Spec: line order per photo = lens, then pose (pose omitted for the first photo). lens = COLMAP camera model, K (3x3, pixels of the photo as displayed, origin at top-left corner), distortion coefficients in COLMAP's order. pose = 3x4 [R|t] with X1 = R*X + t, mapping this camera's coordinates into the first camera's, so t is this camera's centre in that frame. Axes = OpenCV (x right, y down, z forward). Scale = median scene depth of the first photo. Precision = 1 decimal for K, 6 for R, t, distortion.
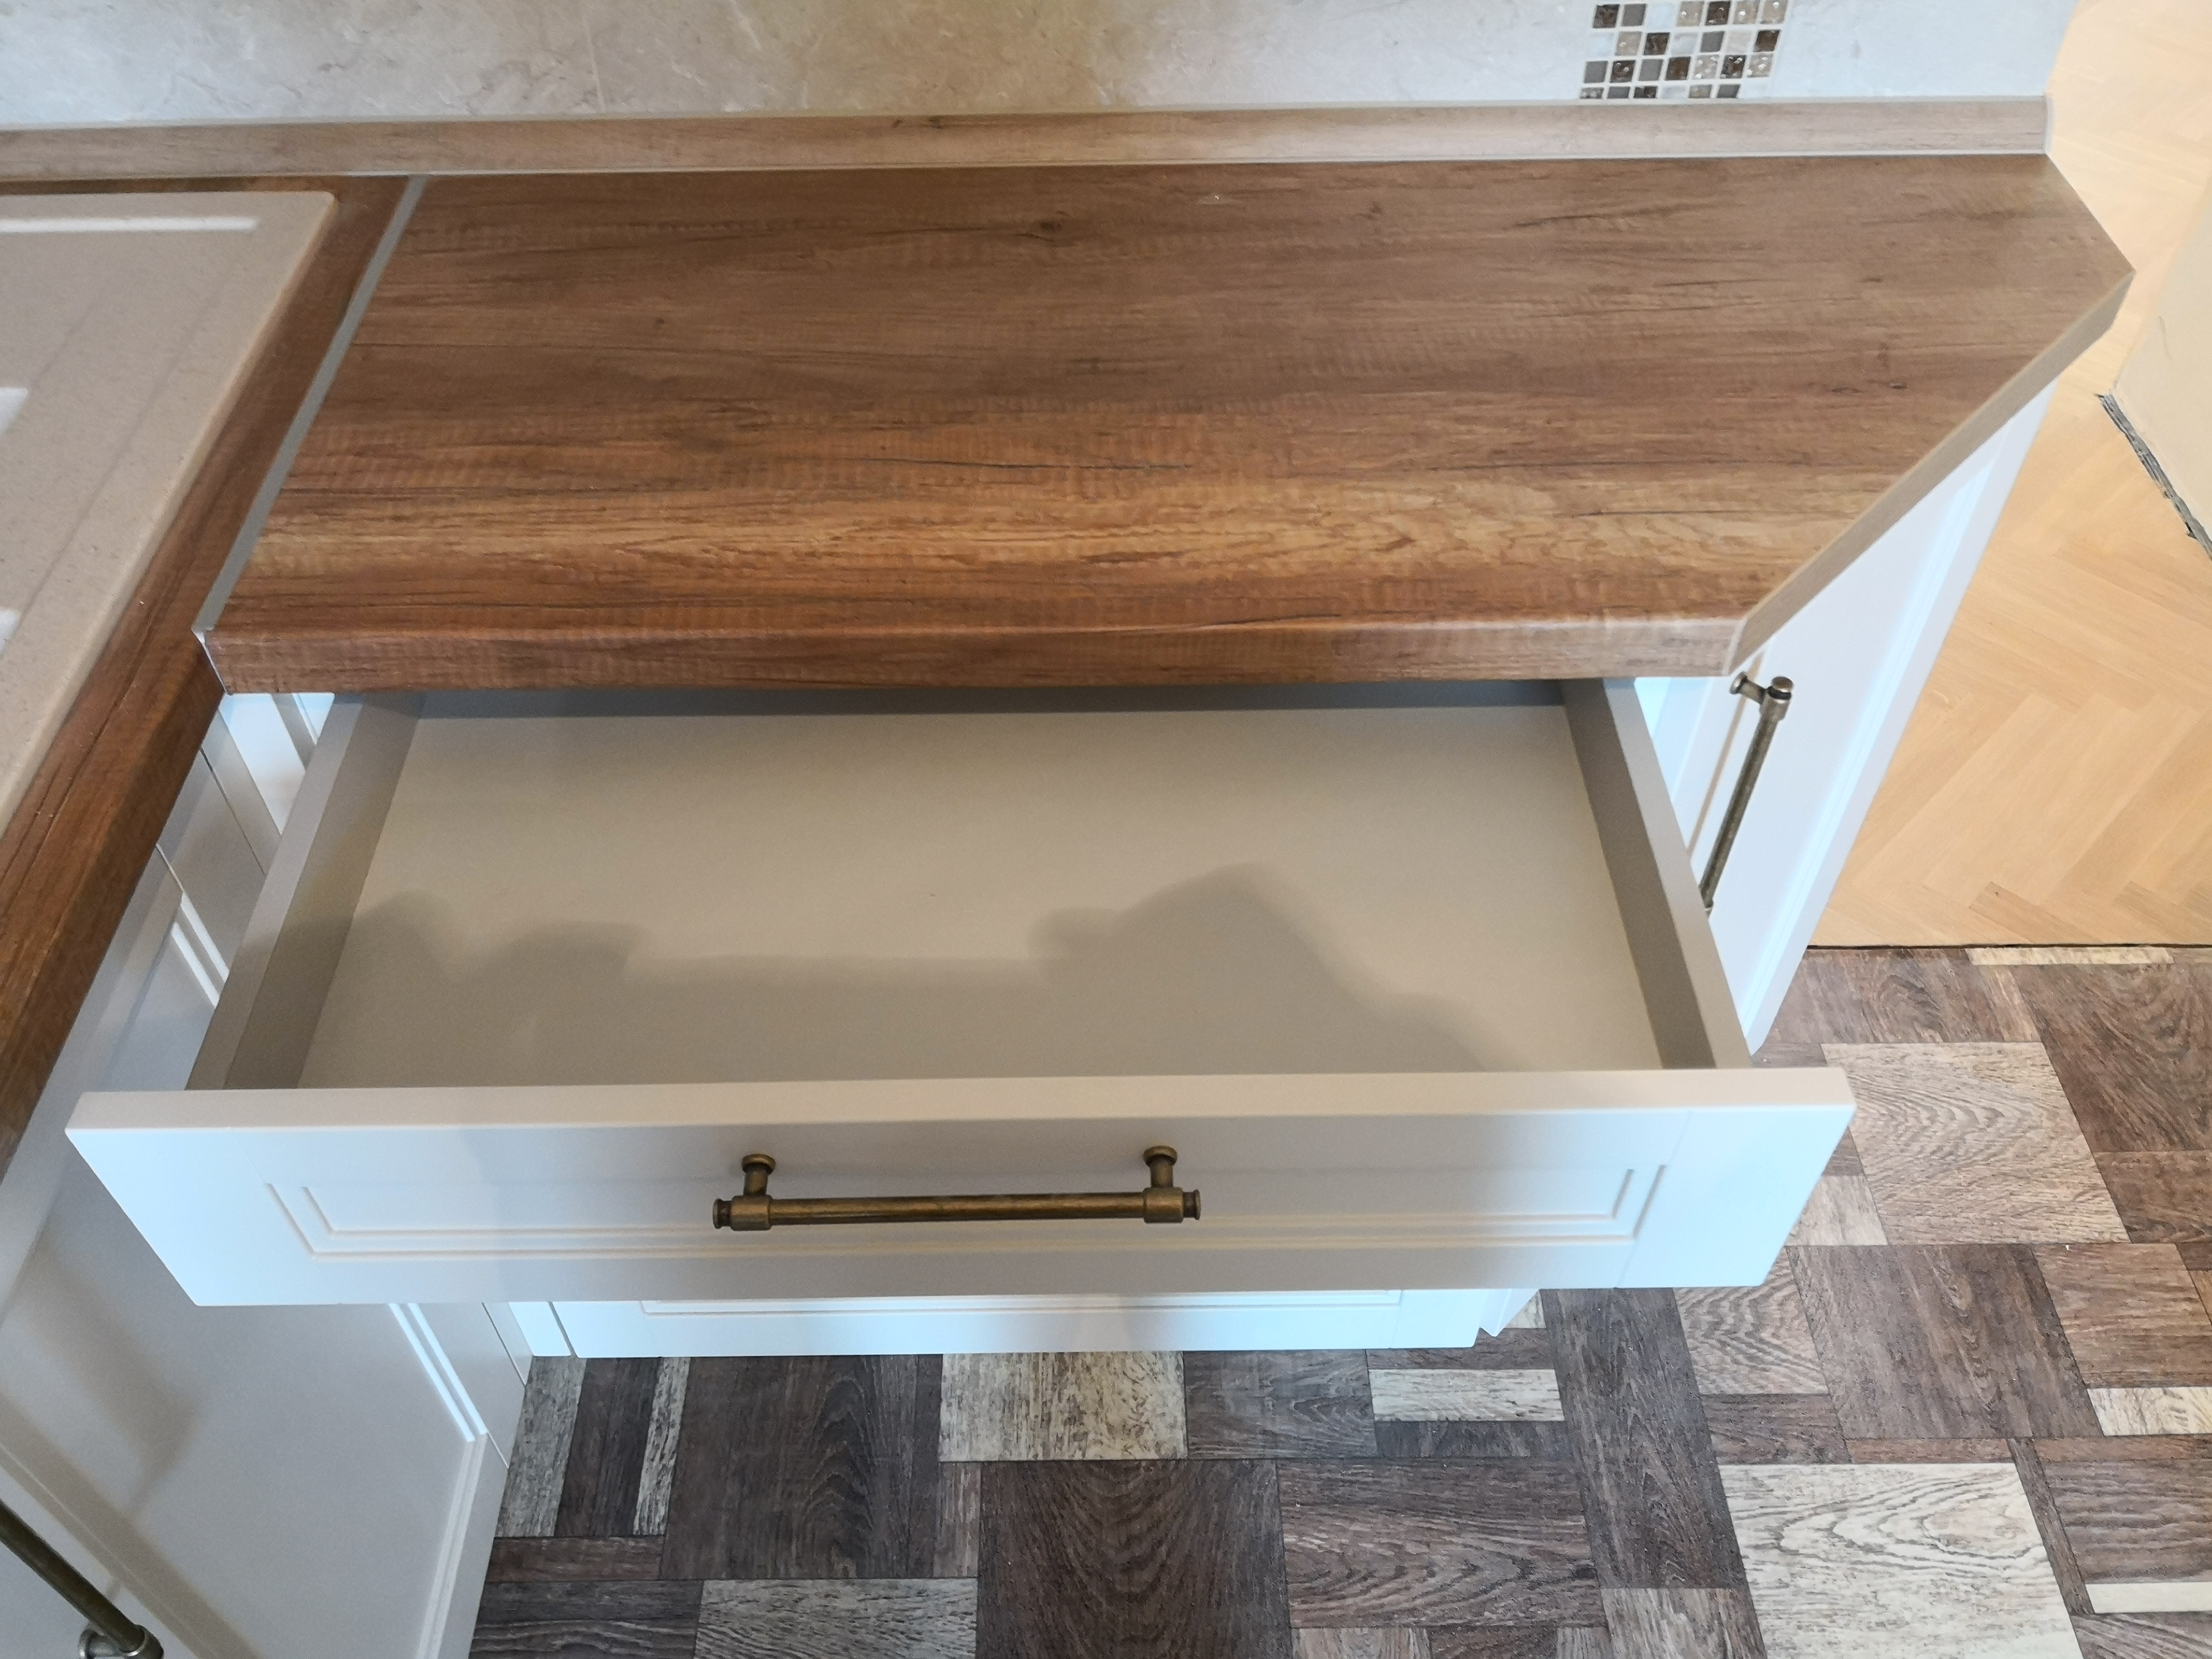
lens RADIAL K [[1806.2, 0, 1046.9], [0, 1806.2, 817.3], [0, 0, 1]] dist [0.024183, -0.046406]
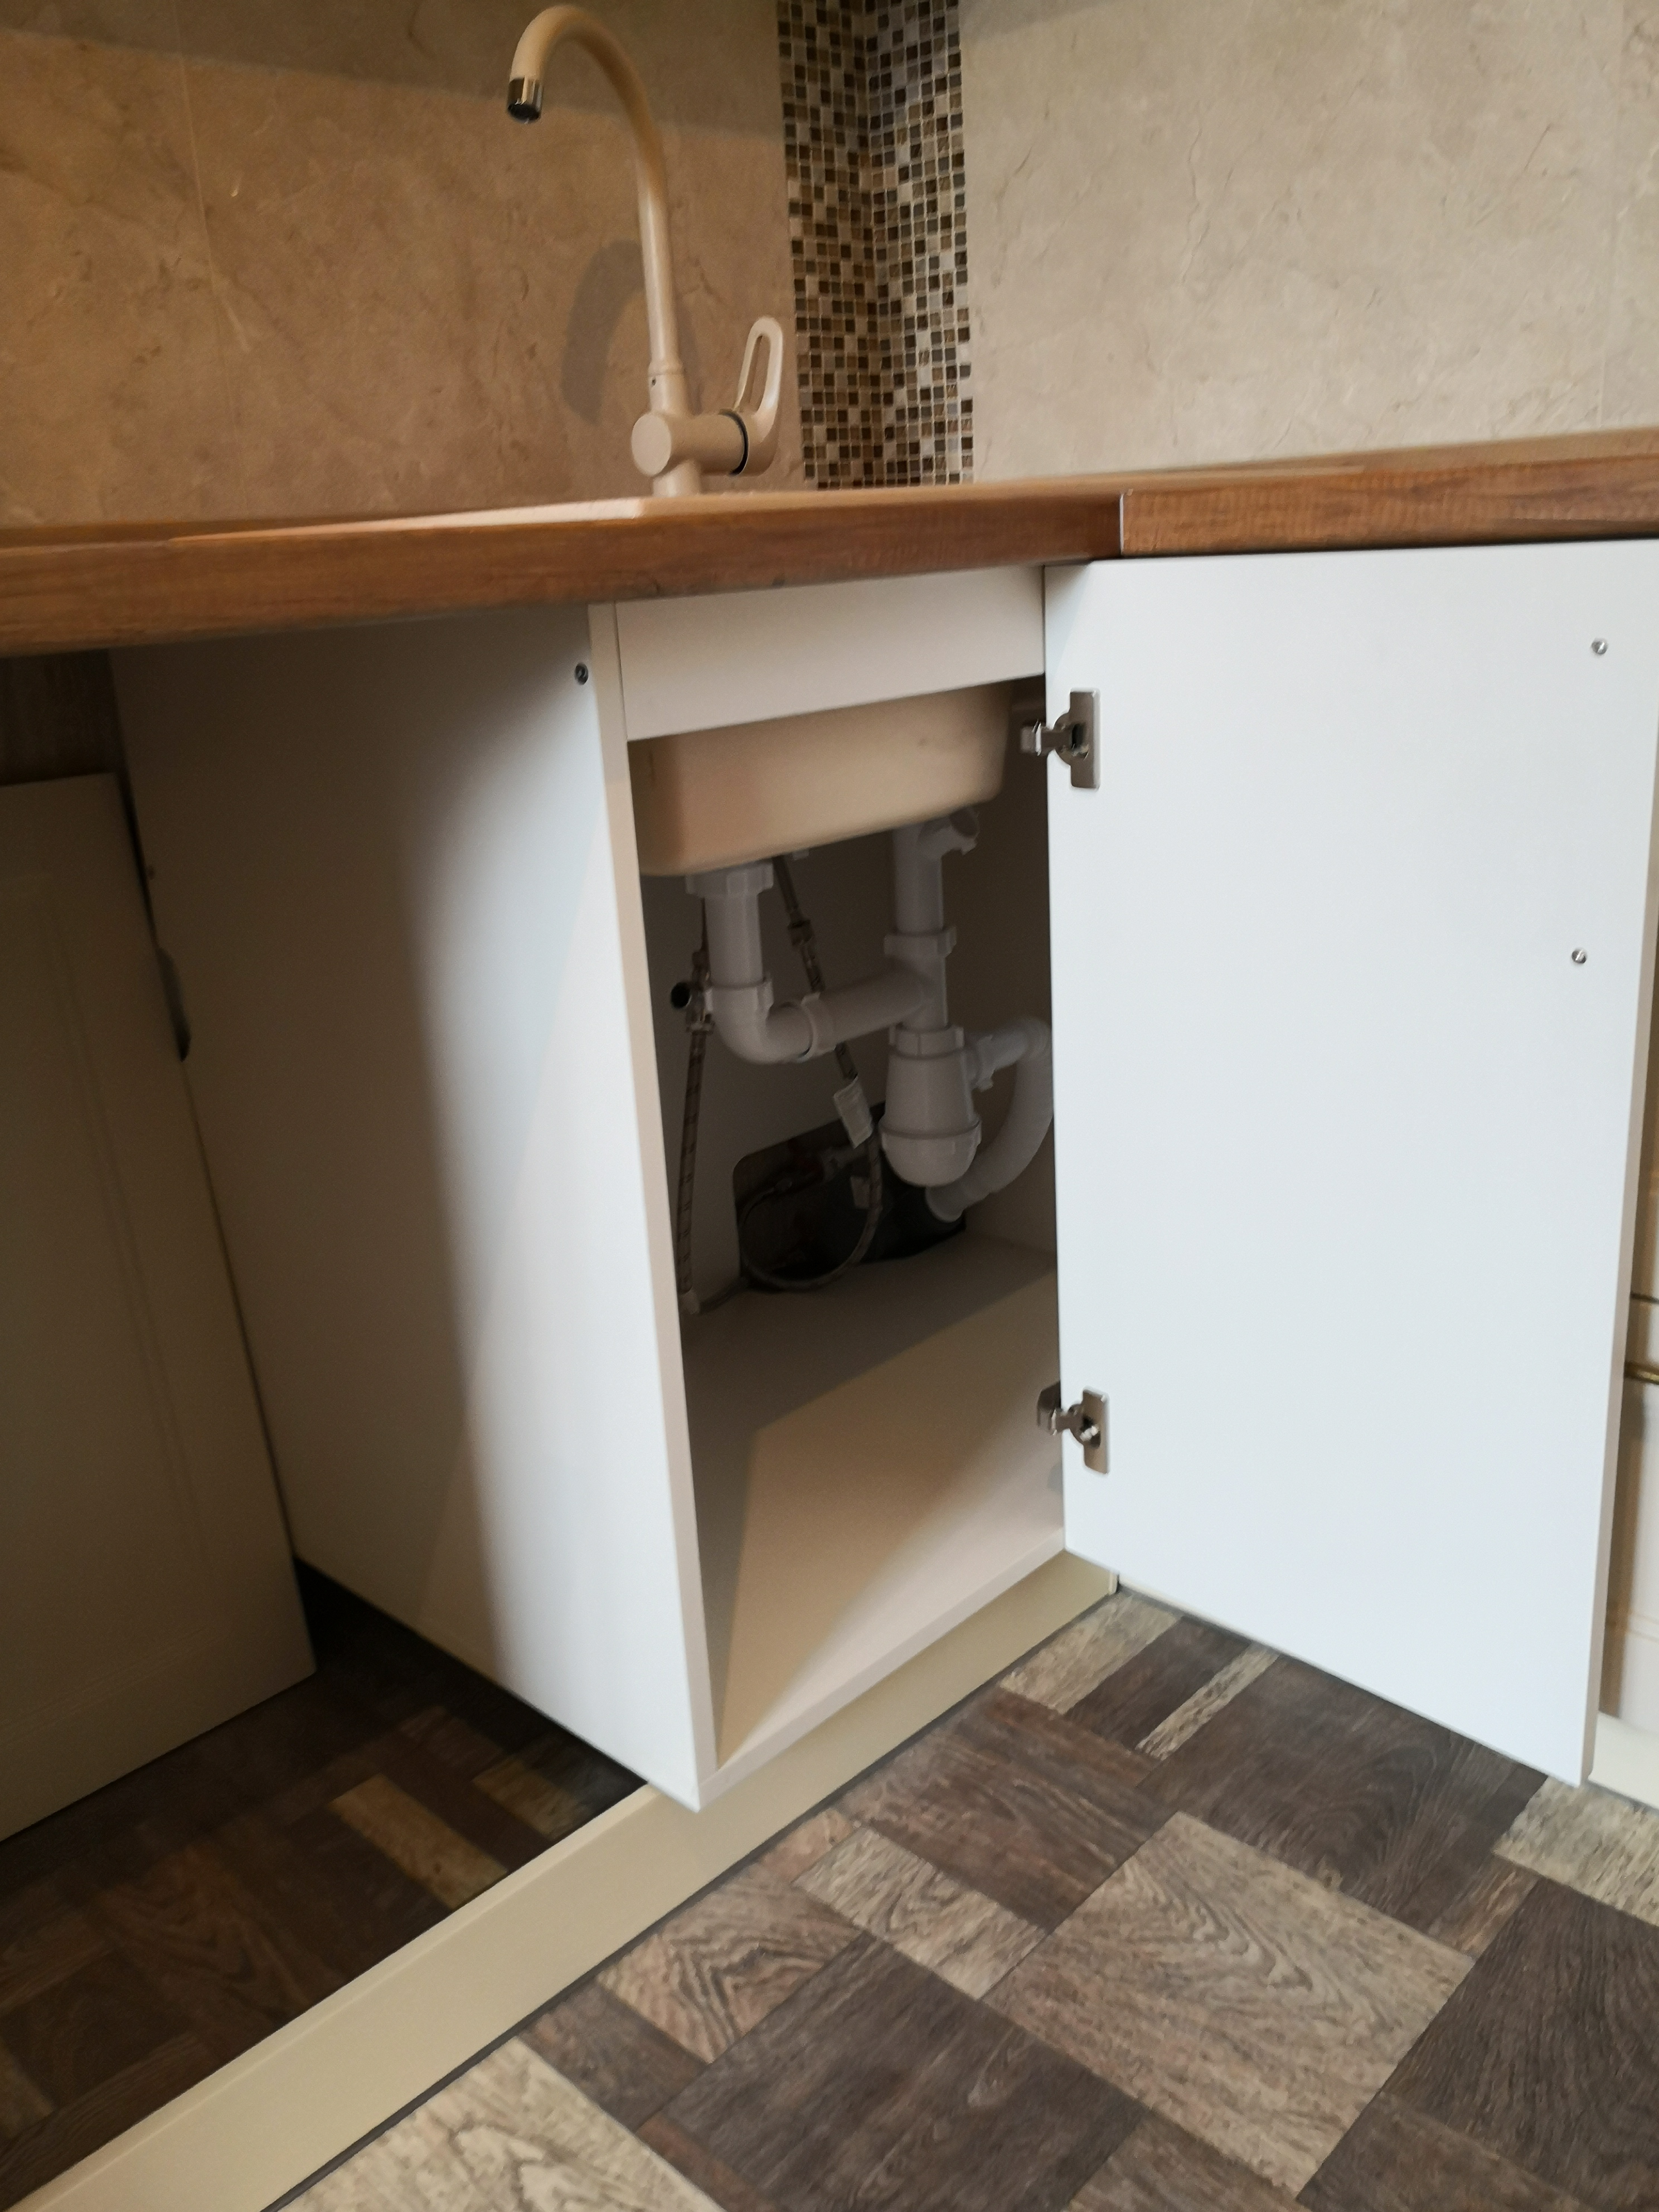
lens RADIAL K [[1806.2, 0, 834.0], [0, 1806.2, 1111.7], [0, 0, 1]] dist [0.024183, -0.046406]
pose [[0.725609, 0.171027, -0.666515, 0.219364], [-0.472784, 0.827696, -0.302316, 0.485084], [0.499967, 0.534481, 0.681442, 0.130459]]
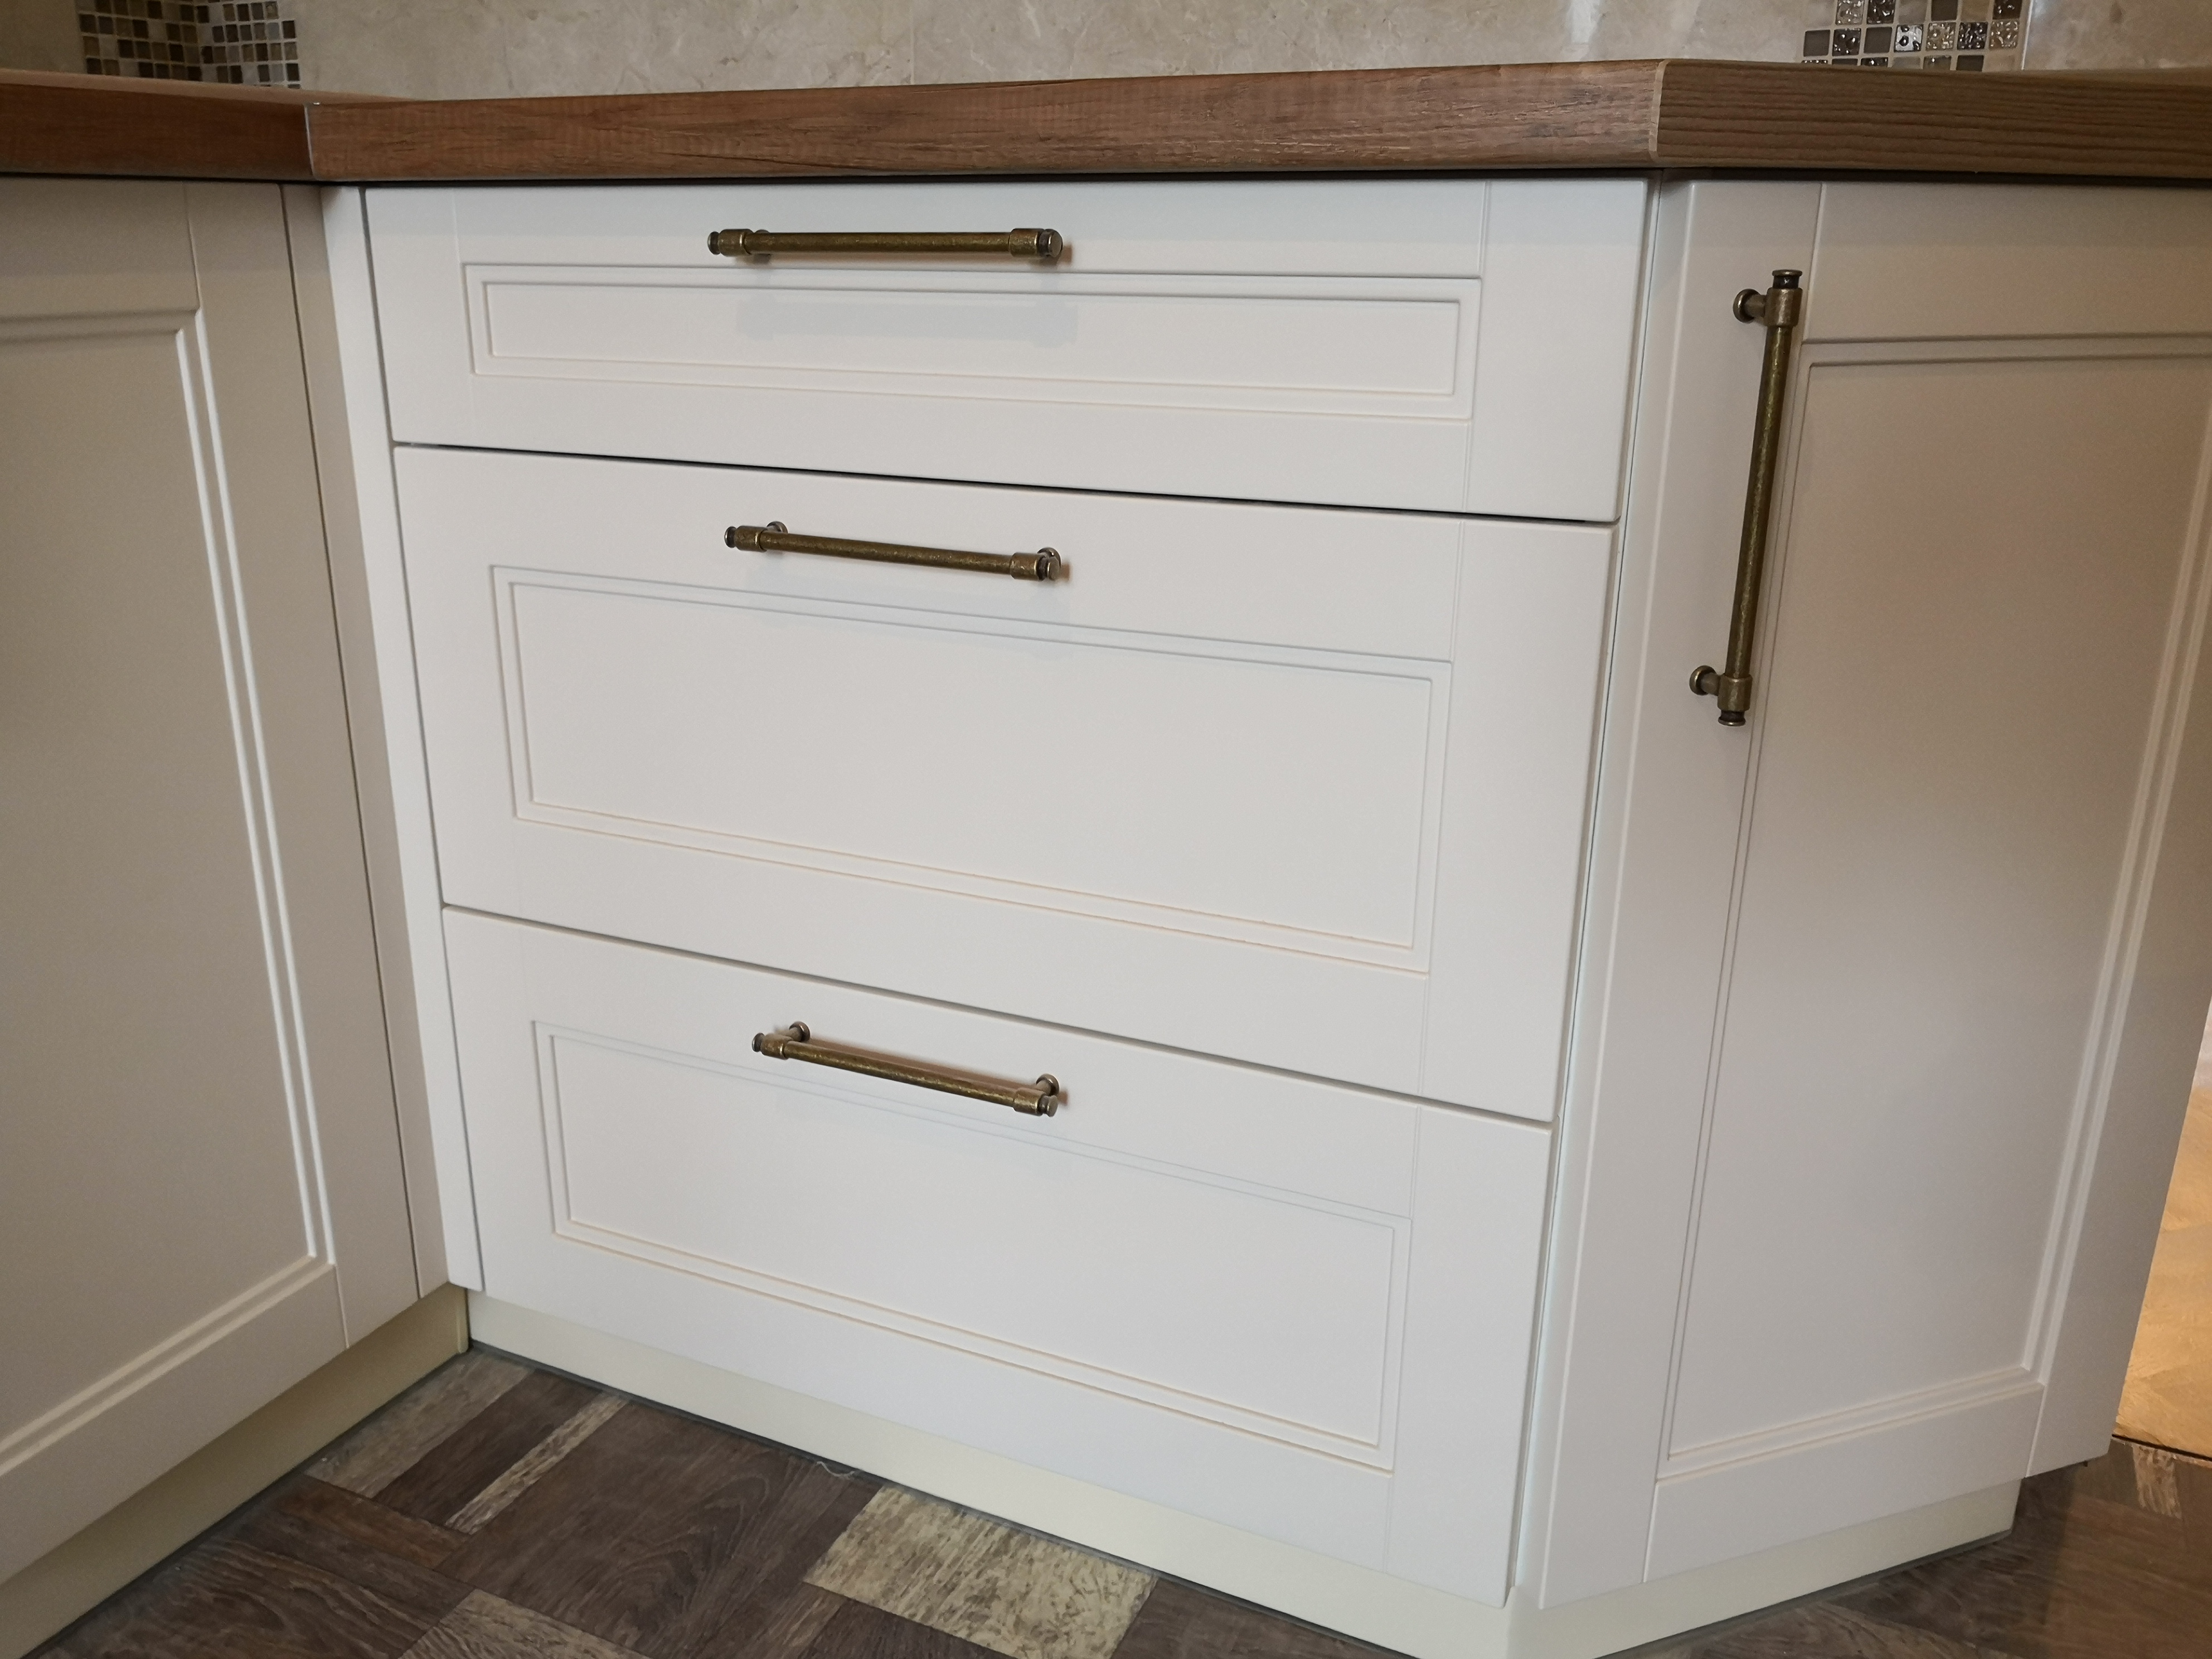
lens RADIAL K [[1806.2, 0, 1088.5], [0, 1806.2, 892.1], [0, 0, 1]] dist [0.024183, -0.046406]
pose [[0.902617, 0.155063, -0.401544, 0.329991], [-0.326873, 0.853878, -0.405028, 0.393786], [0.280065, 0.496839, 0.821410, 0.262560]]
